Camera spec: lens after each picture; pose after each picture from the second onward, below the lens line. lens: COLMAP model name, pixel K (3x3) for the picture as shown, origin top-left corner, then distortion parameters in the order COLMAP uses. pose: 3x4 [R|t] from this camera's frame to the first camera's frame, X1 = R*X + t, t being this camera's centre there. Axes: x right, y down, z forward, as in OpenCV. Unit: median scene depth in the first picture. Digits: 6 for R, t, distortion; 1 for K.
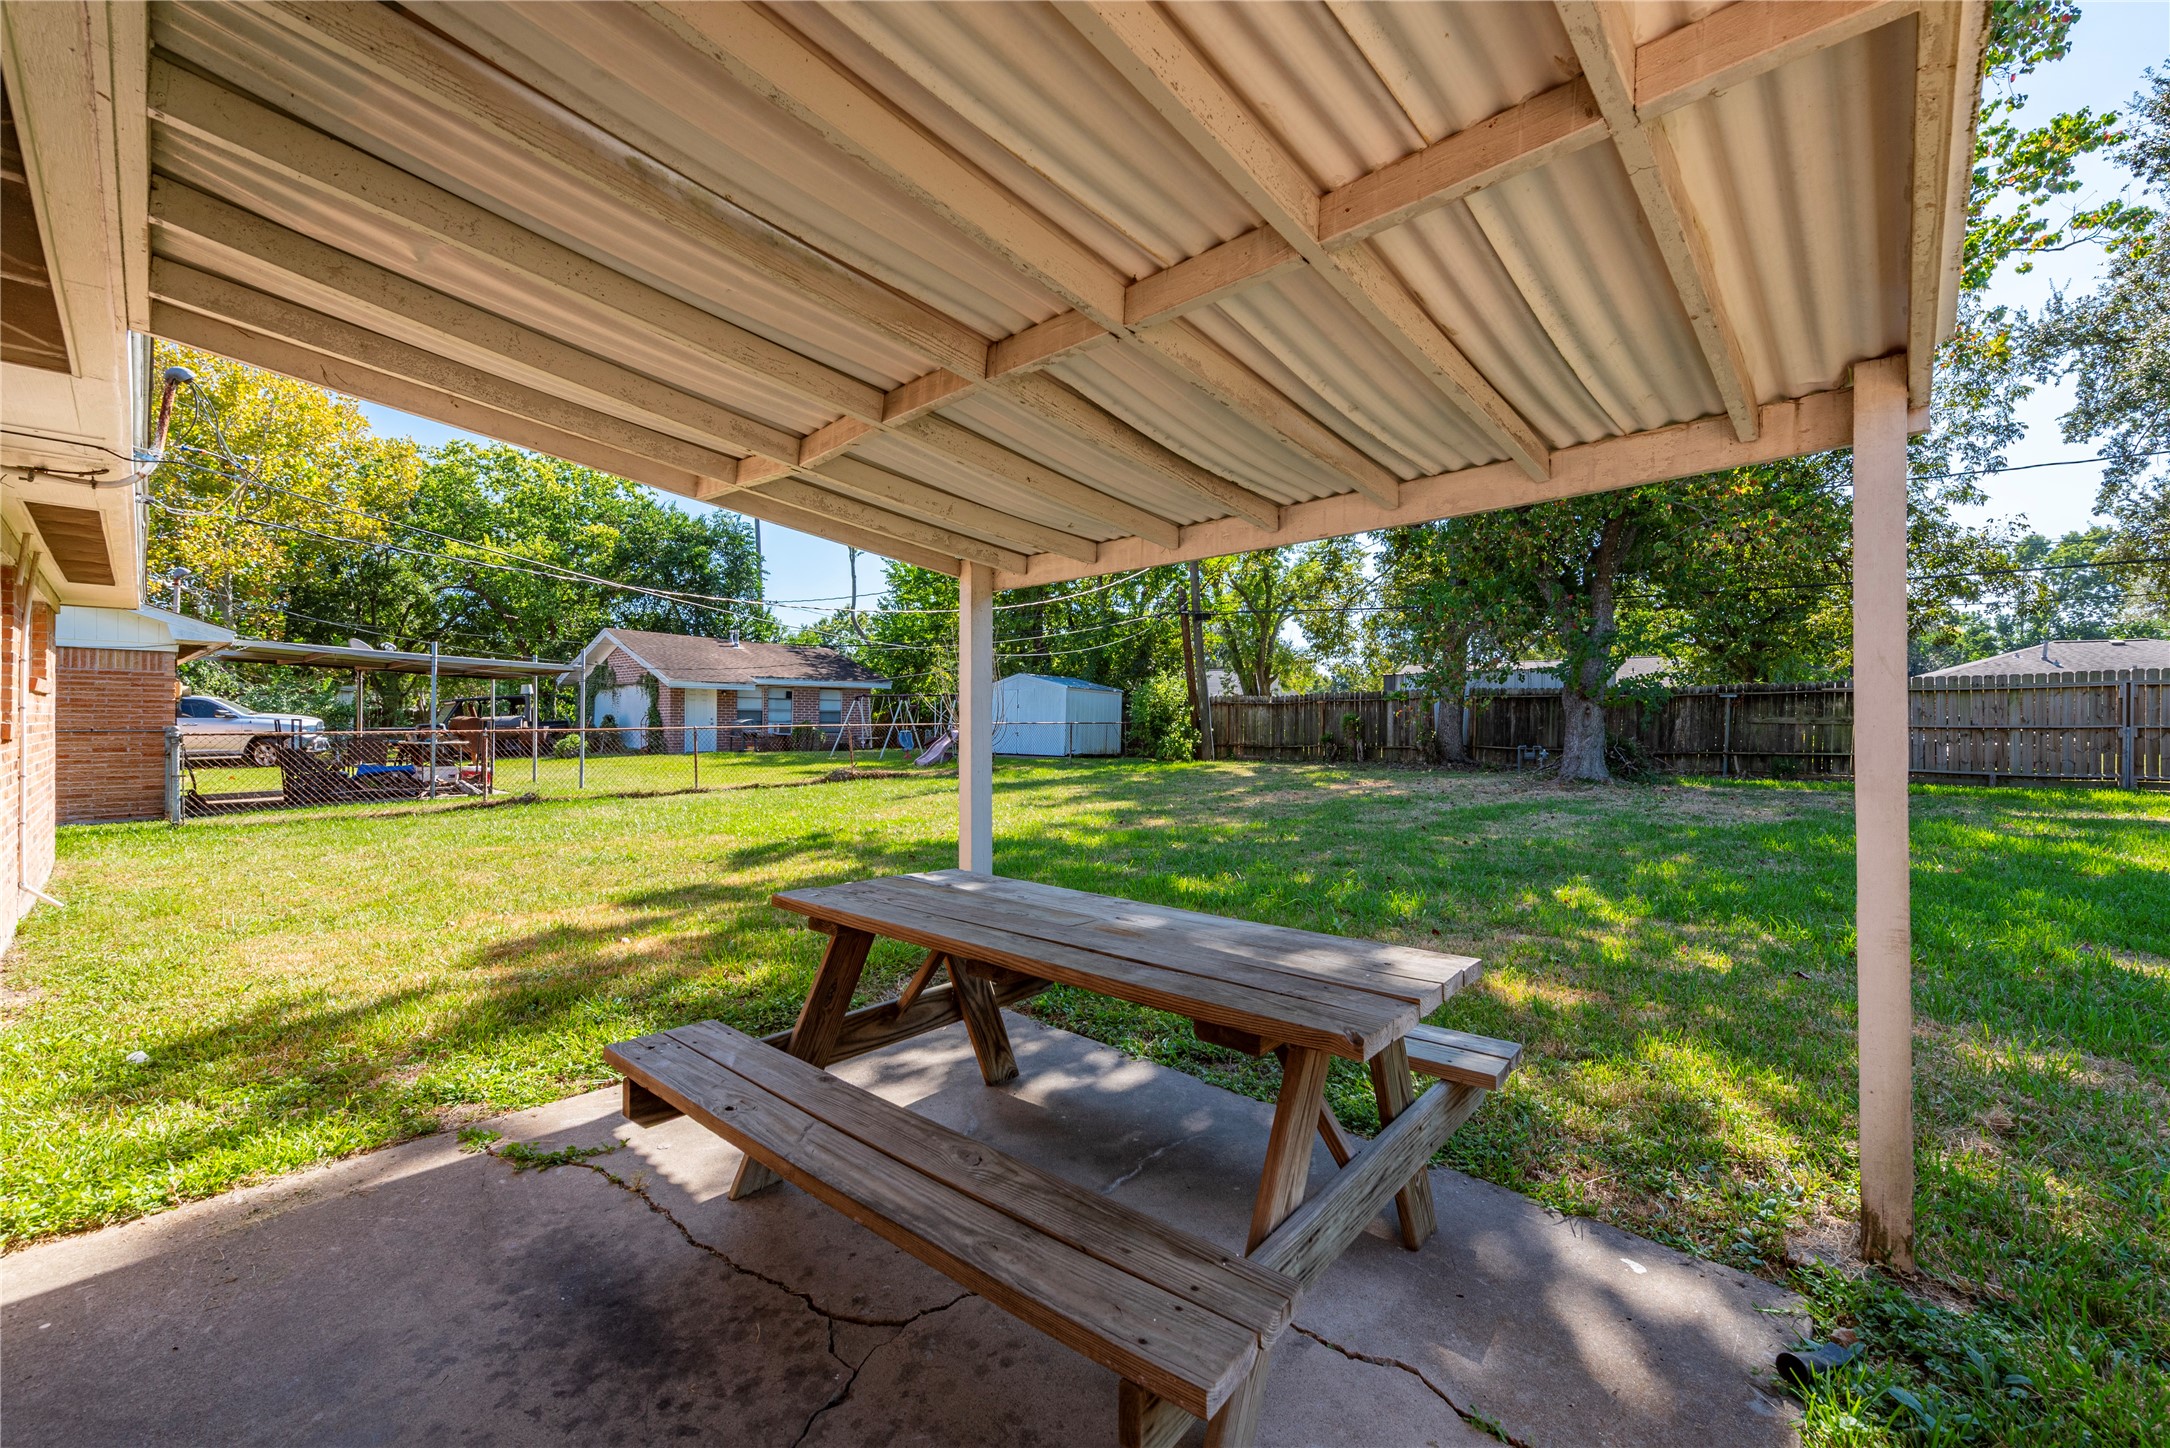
lens RADIAL K [[872.6, 0, 1086.3], [0, 872.6, 724.3], [0, 0, 1]] dist [0.007729, -0.000399]
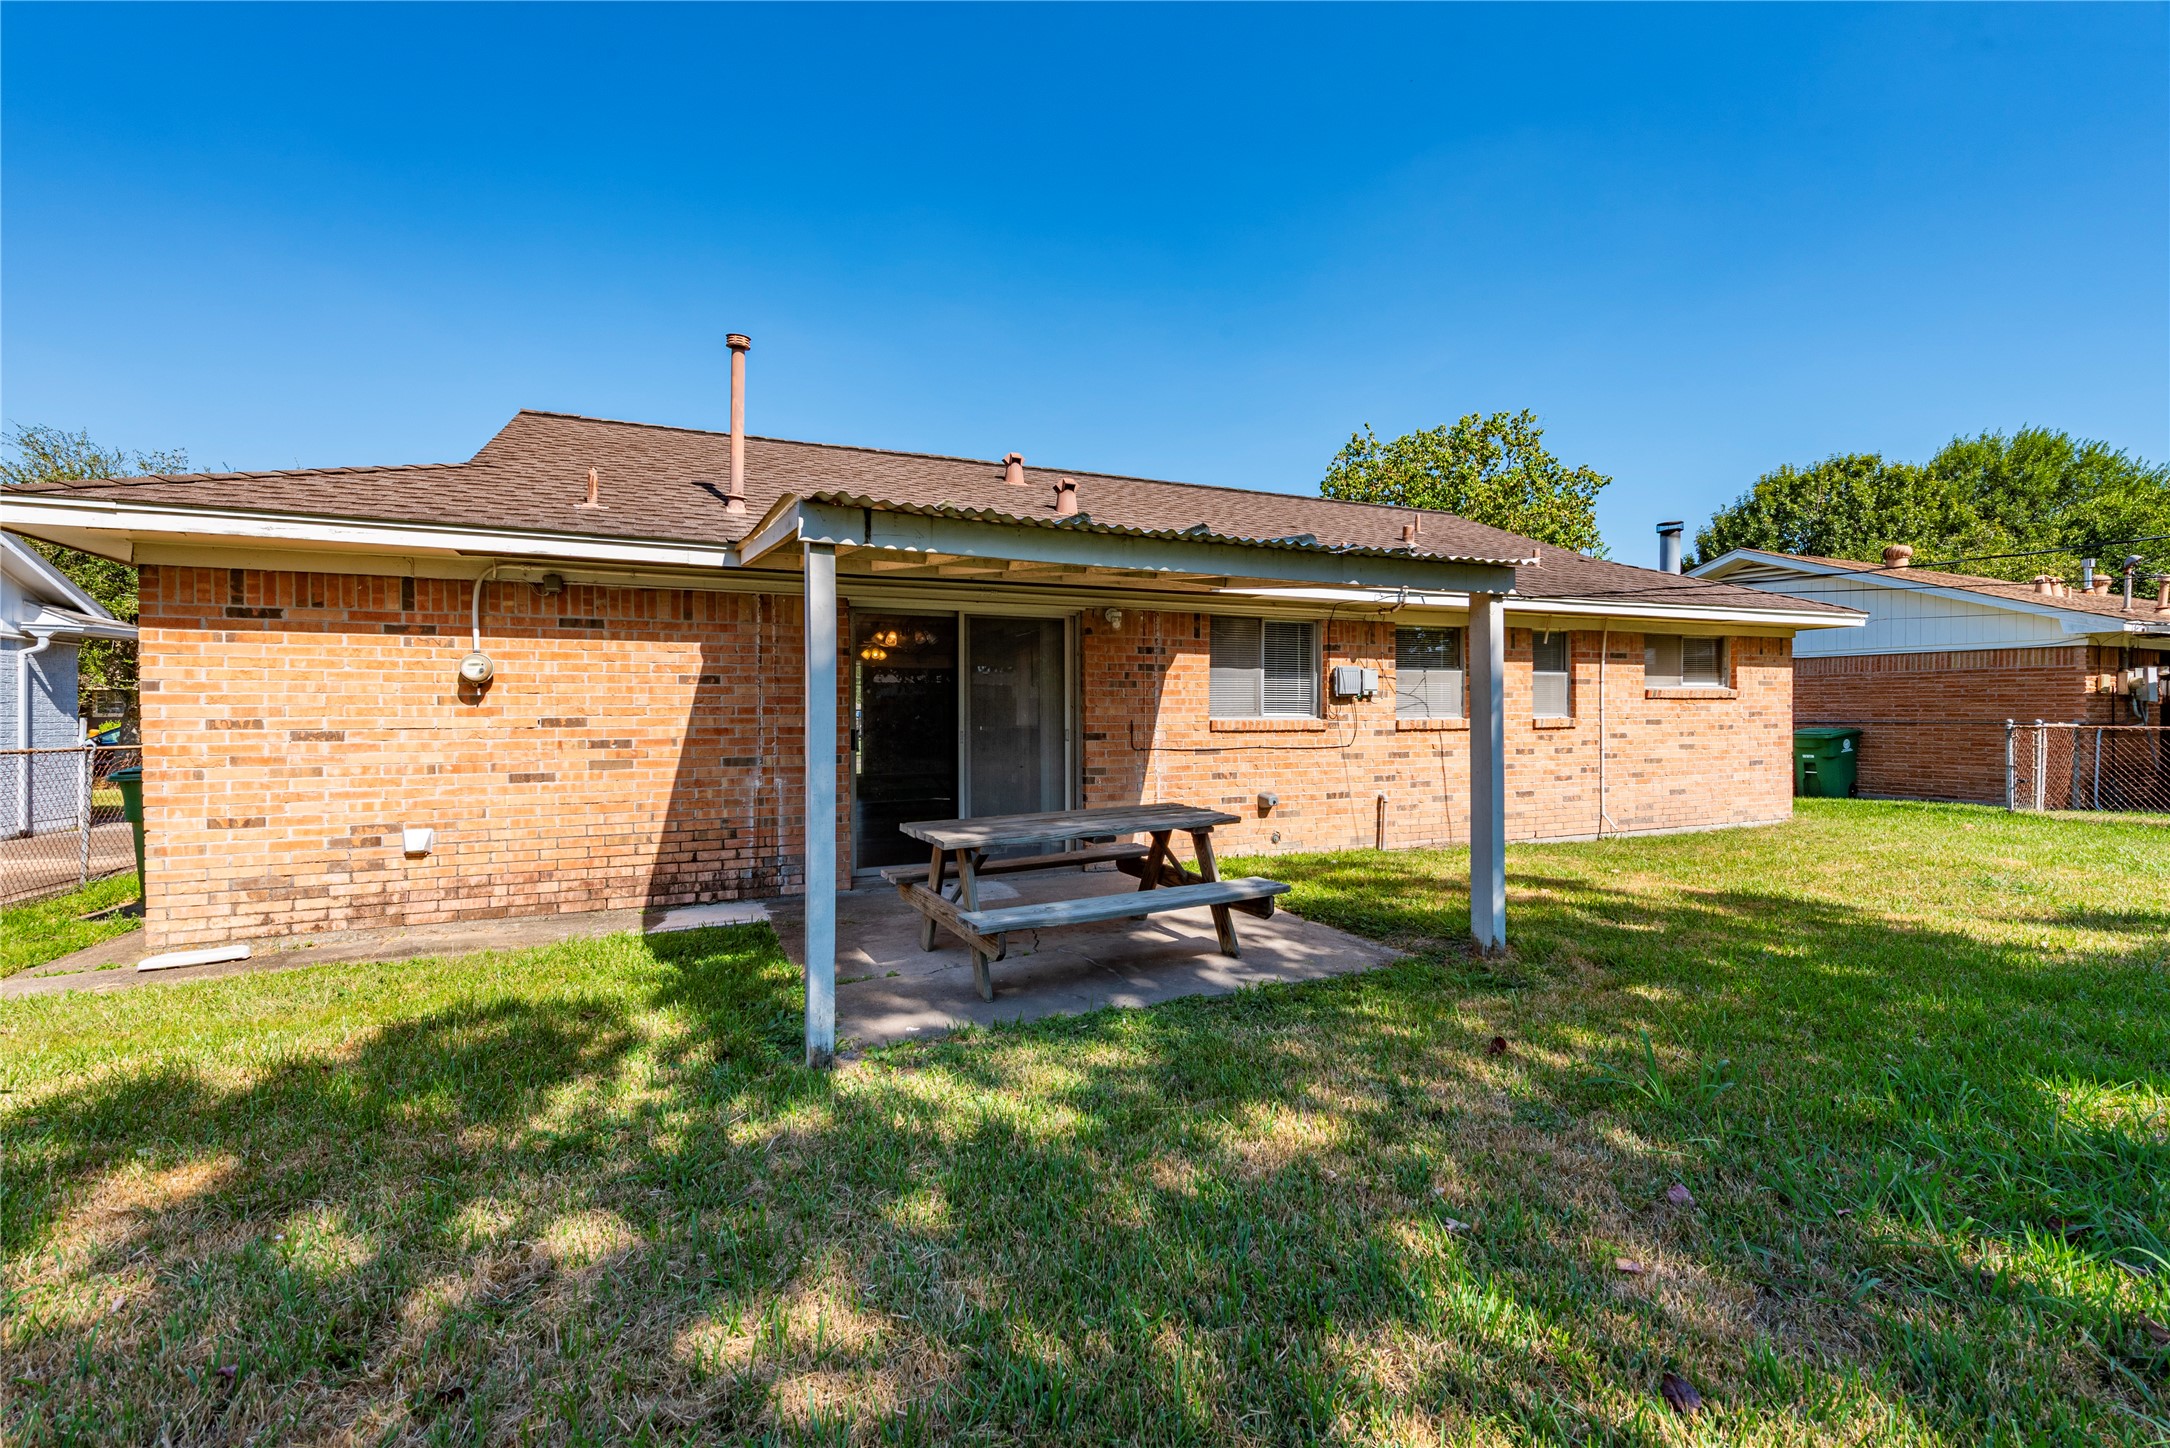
lens RADIAL K [[941.4, 0, 1087.3], [0, 941.4, 720.3], [0, 0, 1]] dist [0.011250, -0.001567]
pose [[-0.402530, 0.006529, -0.915383, 1.475694], [0.003871, 0.999978, 0.005430, -0.023713], [0.915399, -0.001357, -0.402546, 1.369826]]
